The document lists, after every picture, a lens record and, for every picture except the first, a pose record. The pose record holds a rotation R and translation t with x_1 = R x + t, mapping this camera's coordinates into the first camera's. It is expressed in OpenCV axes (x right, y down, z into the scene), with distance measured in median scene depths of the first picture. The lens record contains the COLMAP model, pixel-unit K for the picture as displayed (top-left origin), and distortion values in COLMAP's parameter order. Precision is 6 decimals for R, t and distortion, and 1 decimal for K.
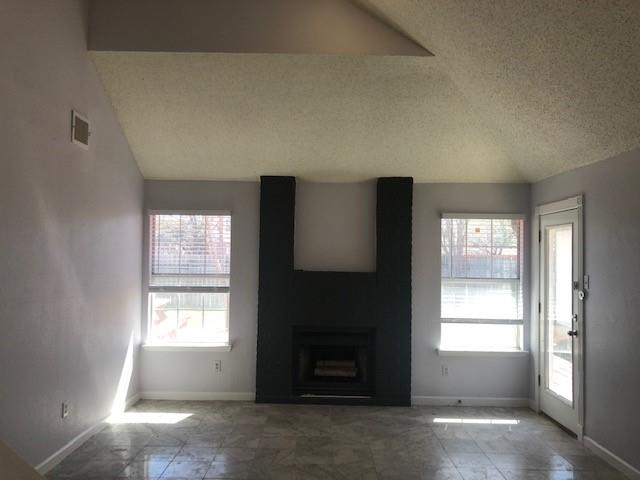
lens RADIAL K [[523.0, 0, 320.0], [0, 523.0, 240.0], [0, 0, 1]] dist [-0.004148, 0.009869]
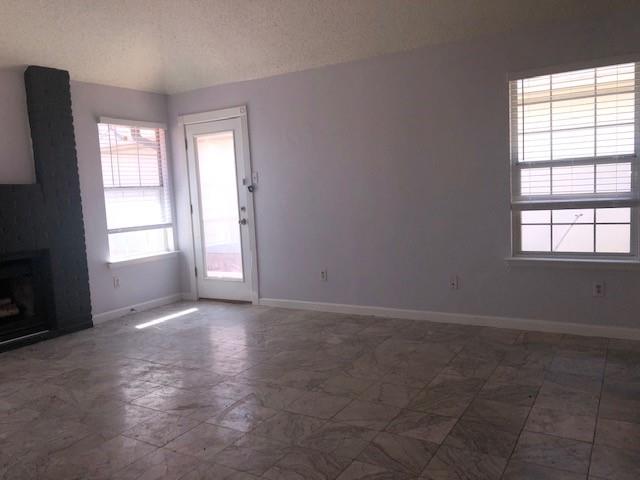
lens RADIAL K [[523.0, 0, 320.0], [0, 523.0, 240.0], [0, 0, 1]] dist [-0.004148, 0.009869]
pose [[0.500988, -0.128209, 0.855905, -0.398089], [0.029264, 0.990910, 0.131303, 0.055826], [-0.864959, -0.040734, 0.500186, 0.194858]]
